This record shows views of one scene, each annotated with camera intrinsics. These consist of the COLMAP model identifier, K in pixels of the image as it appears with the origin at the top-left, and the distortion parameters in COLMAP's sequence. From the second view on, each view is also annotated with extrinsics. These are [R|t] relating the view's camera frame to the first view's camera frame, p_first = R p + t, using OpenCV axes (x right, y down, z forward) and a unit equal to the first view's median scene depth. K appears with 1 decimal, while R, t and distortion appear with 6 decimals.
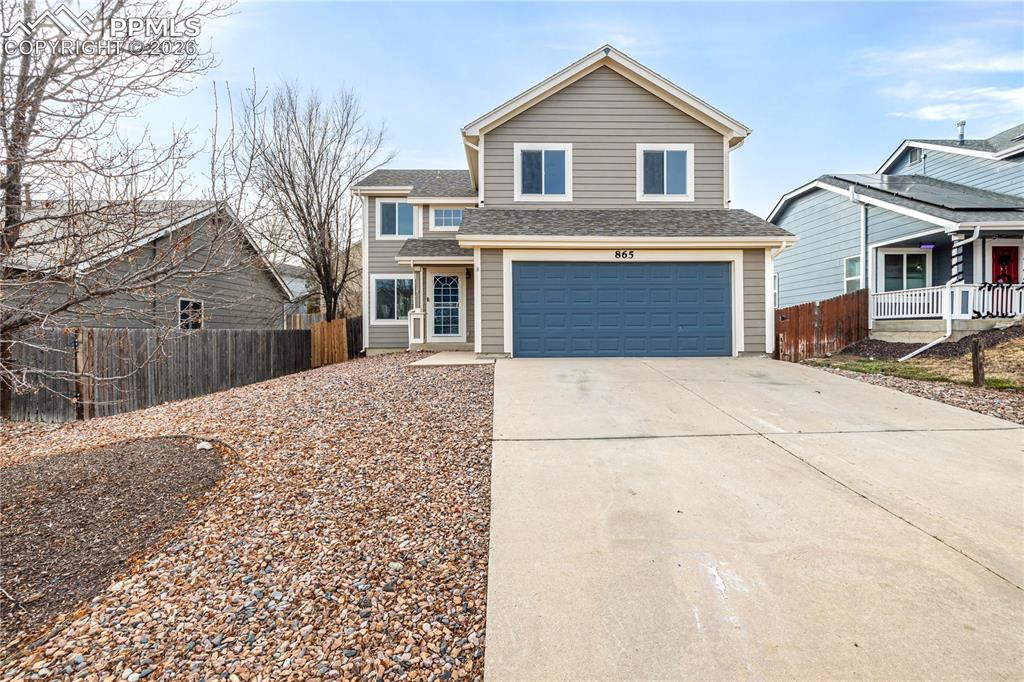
lens RADIAL K [[433.5, 0, 512.2], [0, 433.5, 336.1], [0, 0, 1]] dist [-0.001706, 0.000223]
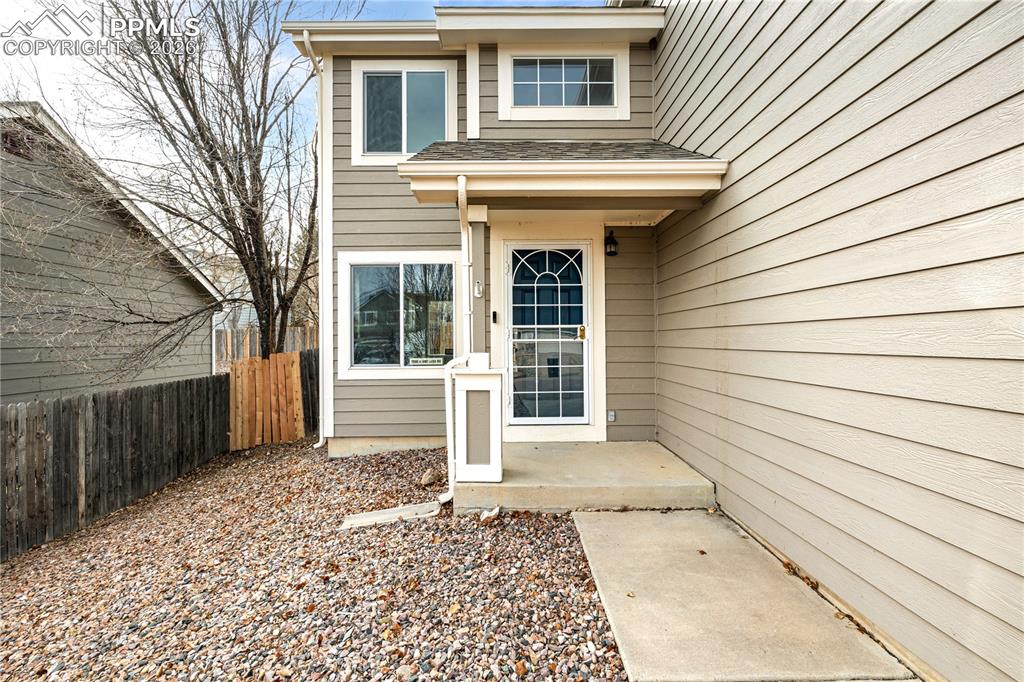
lens RADIAL K [[433.5, 0, 494.8], [0, 433.5, 341.2], [0, 0, 1]] dist [-0.001706, 0.000223]
pose [[0.999302, -0.000389, -0.037351, -0.183987], [0.000423, 1.000000, 0.000898, -0.066714], [0.037350, -0.000914, 0.999302, 0.663096]]
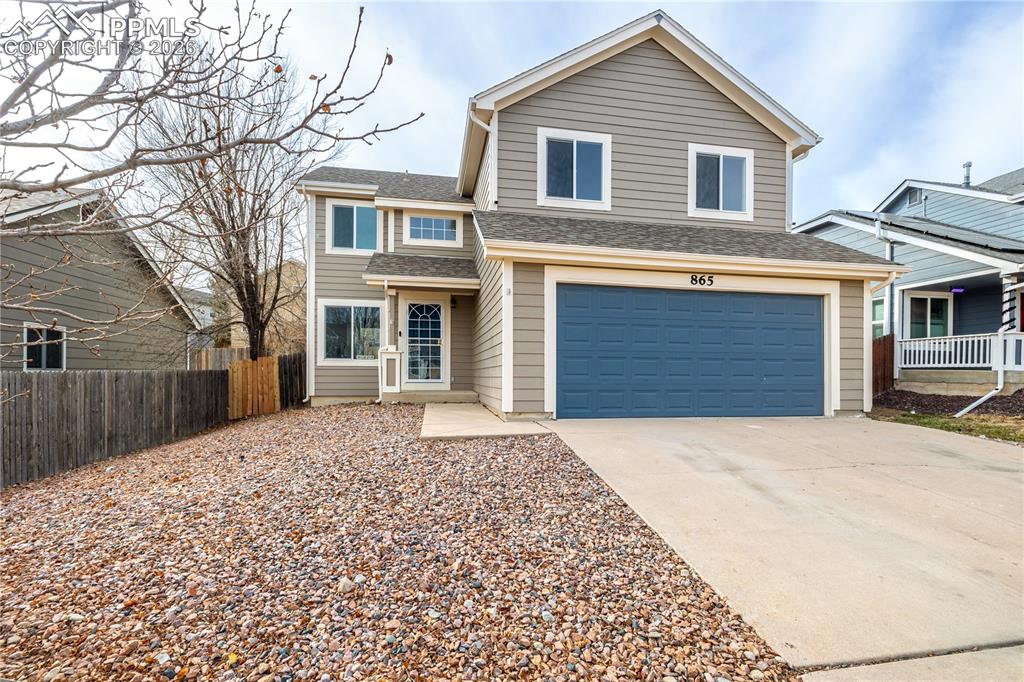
lens RADIAL K [[433.5, 0, 500.1], [0, 433.5, 376.8], [0, 0, 1]] dist [-0.001706, 0.000223]
pose [[0.988140, 0.010359, 0.153206, -0.138751], [-0.011306, 0.999922, 0.005311, -0.015547], [-0.153139, -0.006980, 0.988180, 0.221763]]
